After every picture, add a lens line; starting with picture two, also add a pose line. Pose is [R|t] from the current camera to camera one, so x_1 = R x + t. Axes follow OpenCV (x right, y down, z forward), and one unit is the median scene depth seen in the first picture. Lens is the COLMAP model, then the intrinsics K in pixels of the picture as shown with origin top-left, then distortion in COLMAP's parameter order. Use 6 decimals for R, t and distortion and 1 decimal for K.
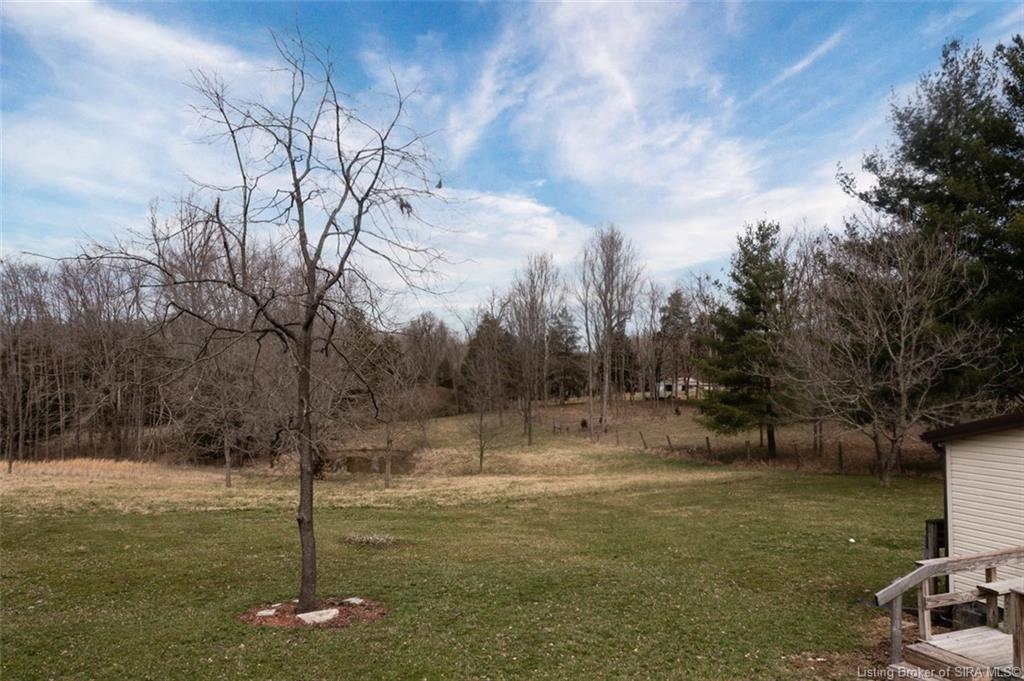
lens RADIAL K [[817.1, 0, 512.0], [0, 817.1, 340.5], [0, 0, 1]] dist [-0.000085, -0.002267]
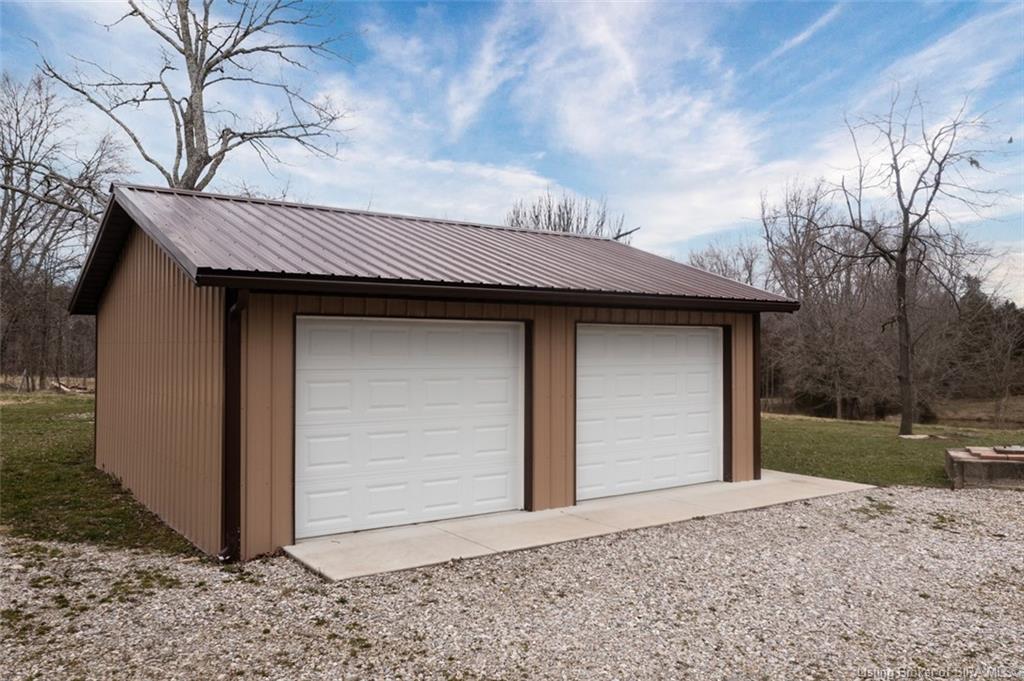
lens RADIAL K [[817.1, 0, 512.0], [0, 817.1, 340.5], [0, 0, 1]] dist [-0.000085, -0.002267]
pose [[0.765611, -0.006184, -0.643274, 0.170643], [0.016714, 0.999807, 0.010282, 0.122586], [0.643086, -0.018624, 0.765567, -0.642826]]
